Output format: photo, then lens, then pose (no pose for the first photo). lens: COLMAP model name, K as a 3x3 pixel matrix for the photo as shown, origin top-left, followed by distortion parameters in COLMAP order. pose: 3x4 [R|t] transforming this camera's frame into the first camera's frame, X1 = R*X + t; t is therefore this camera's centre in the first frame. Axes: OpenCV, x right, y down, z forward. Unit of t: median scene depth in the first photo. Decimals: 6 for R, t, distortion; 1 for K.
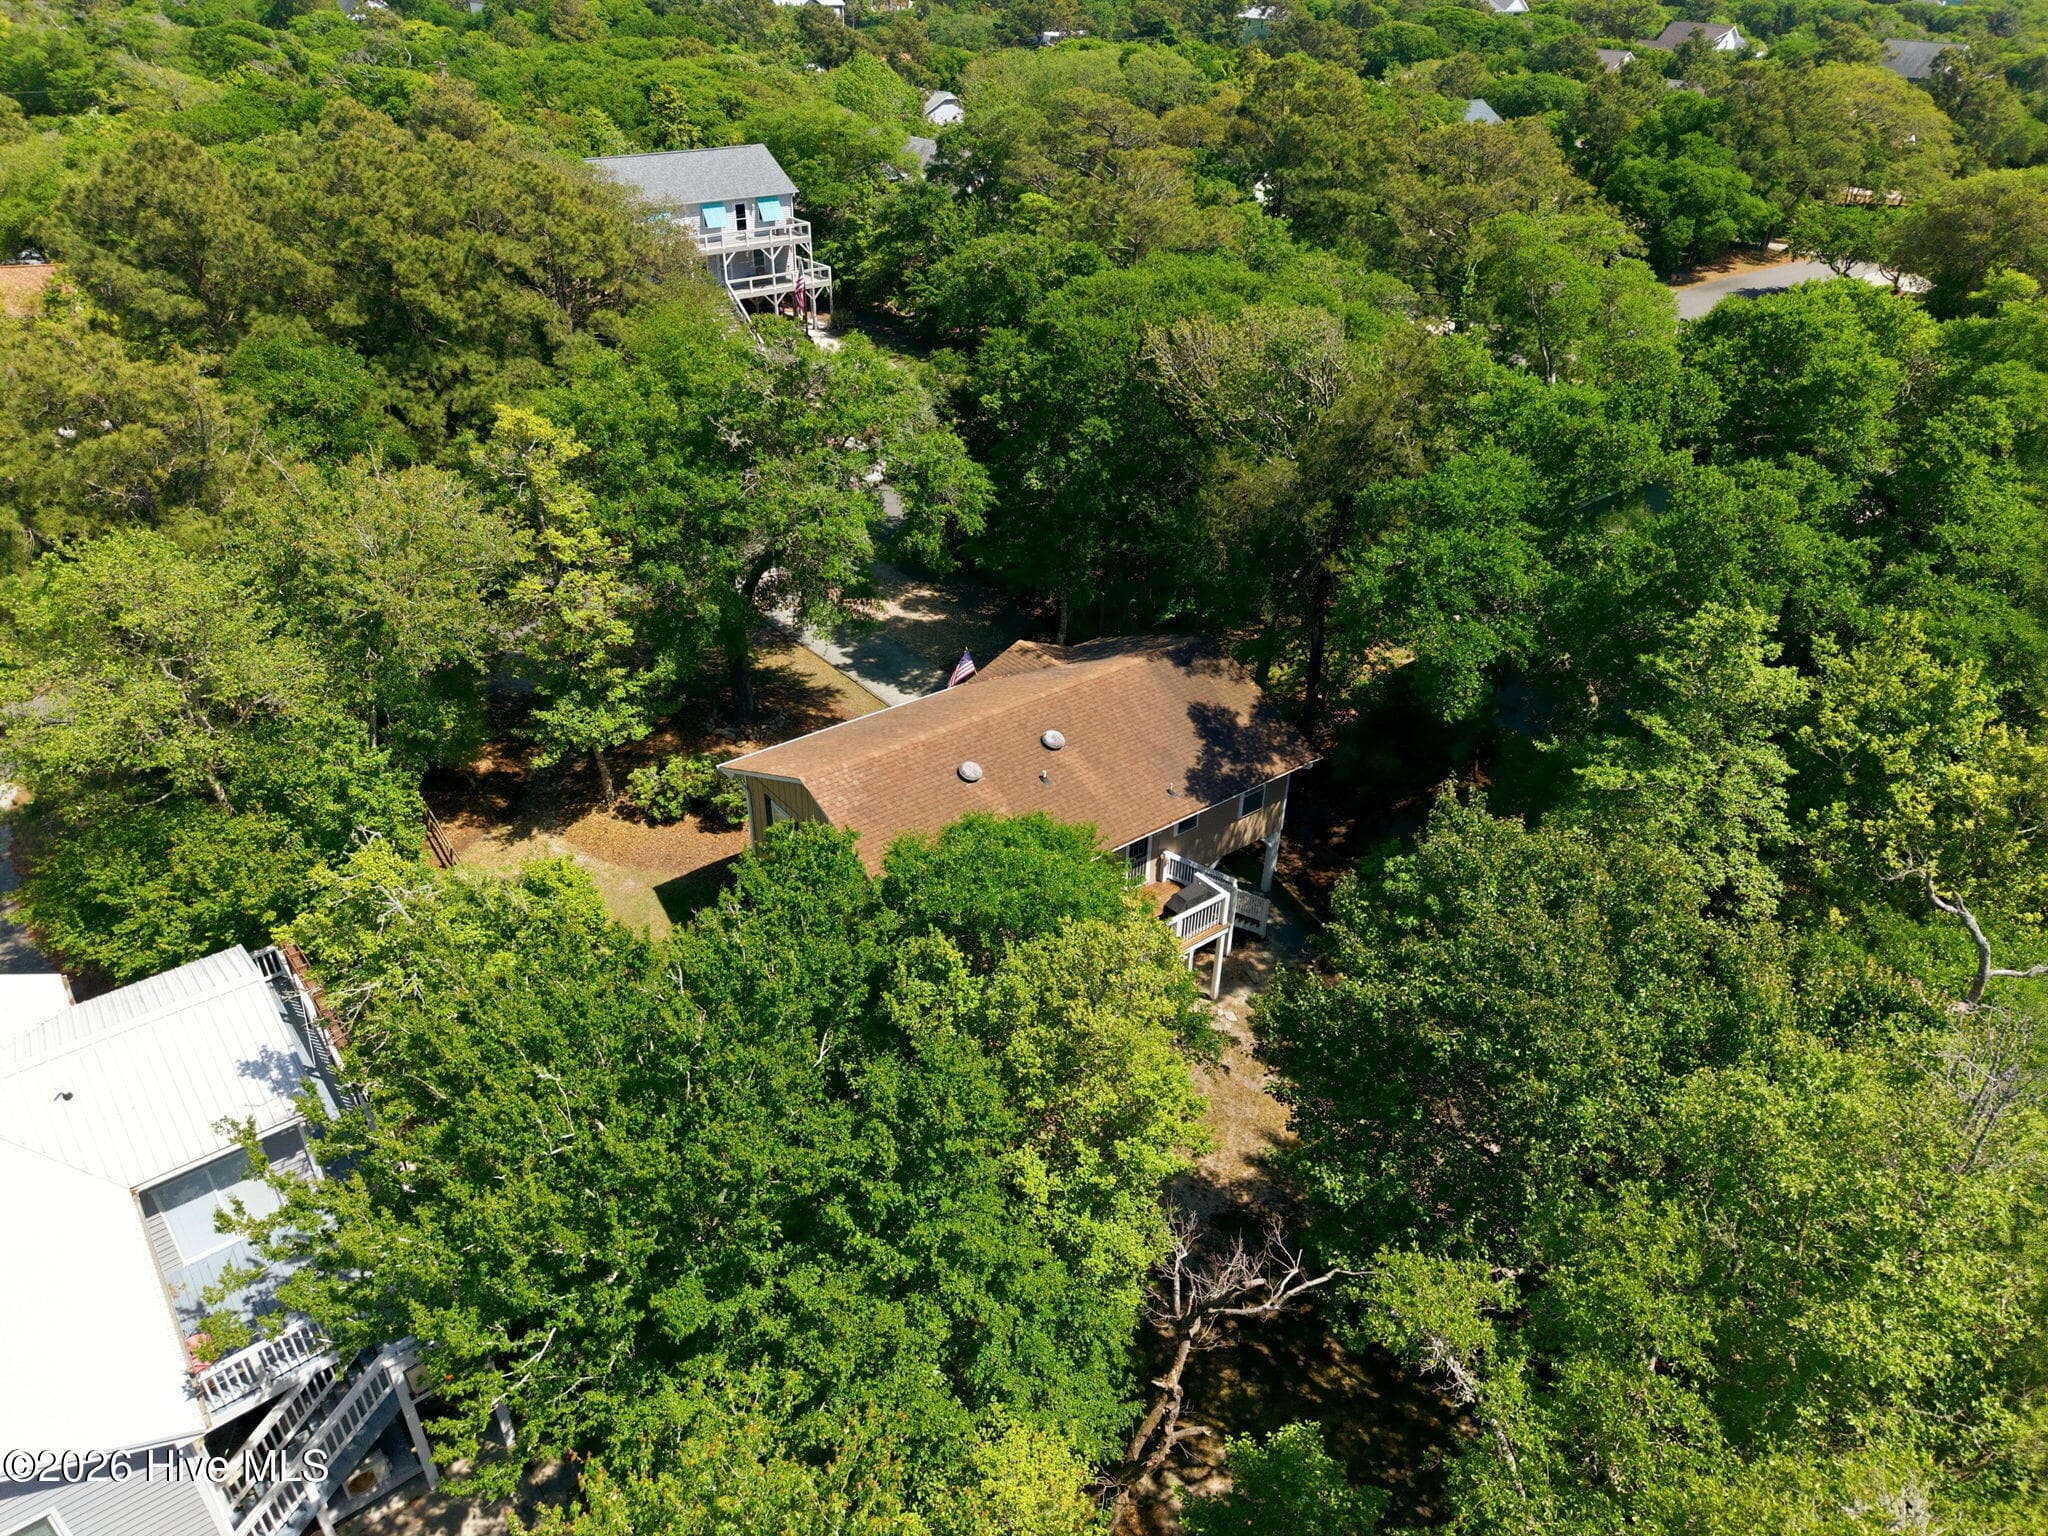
lens RADIAL K [[1338.0, 0, 1028.2], [0, 1338.0, 786.3], [0, 0, 1]] dist [0.048436, -0.032130]
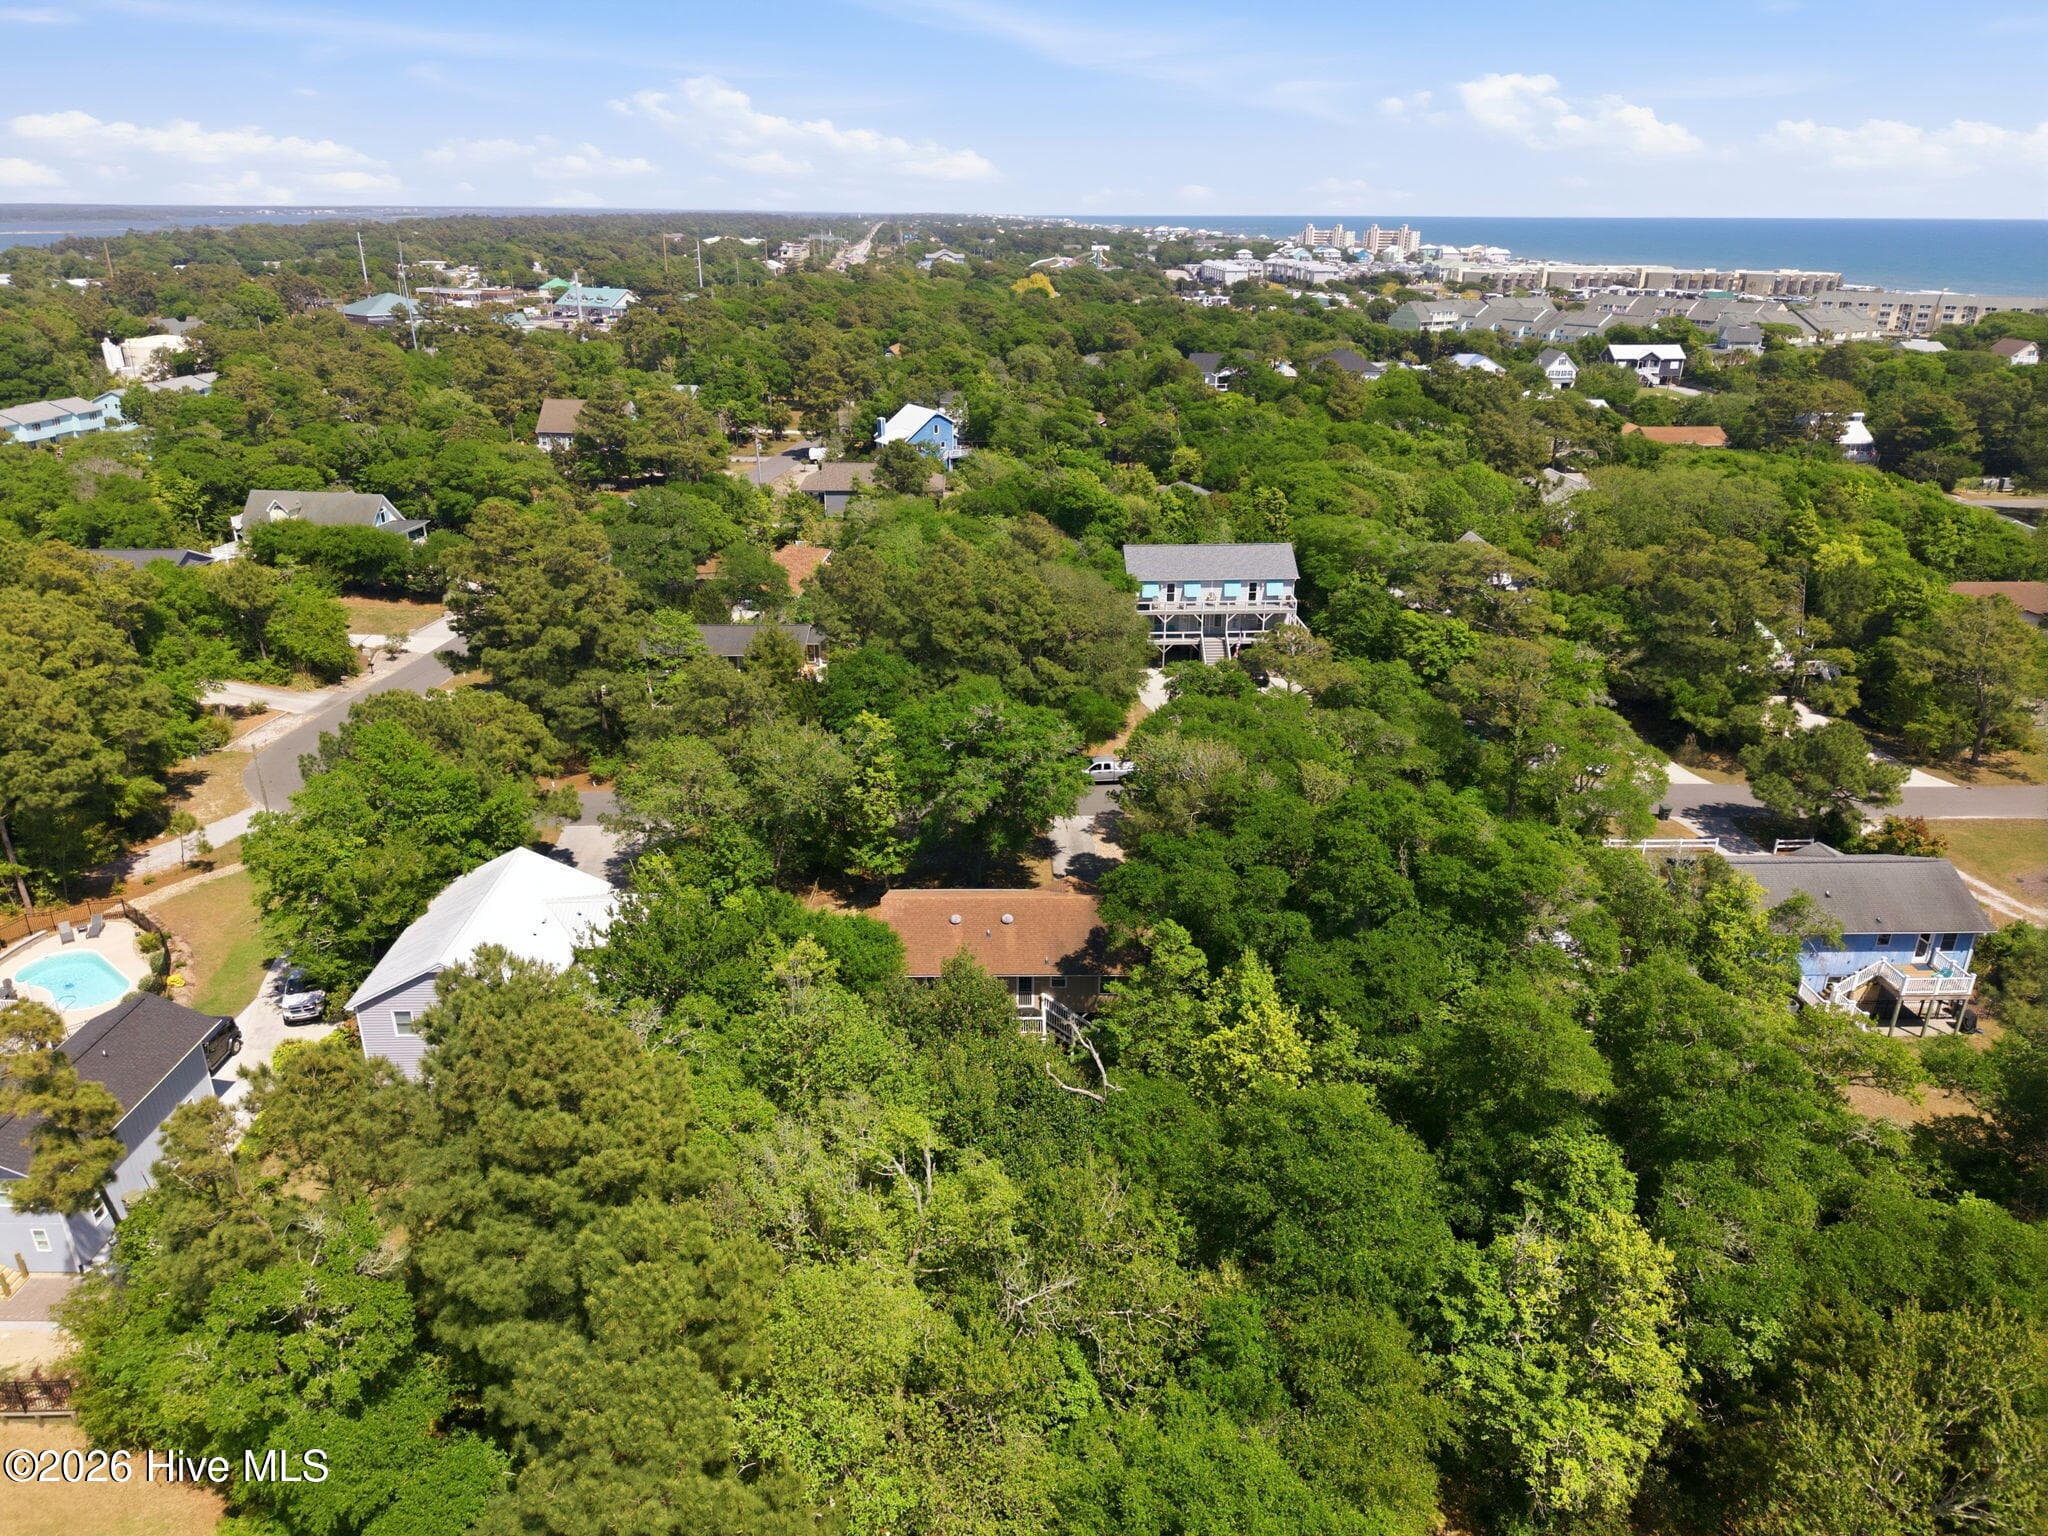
lens RADIAL K [[1338.0, 0, 1082.7], [0, 1338.0, 821.9], [0, 0, 1]] dist [0.048436, -0.032130]
pose [[0.822074, 0.234823, -0.518703, 1.008665], [-0.311101, 0.948235, -0.063776, -0.072283], [0.476876, 0.213797, 0.852573, -0.623901]]
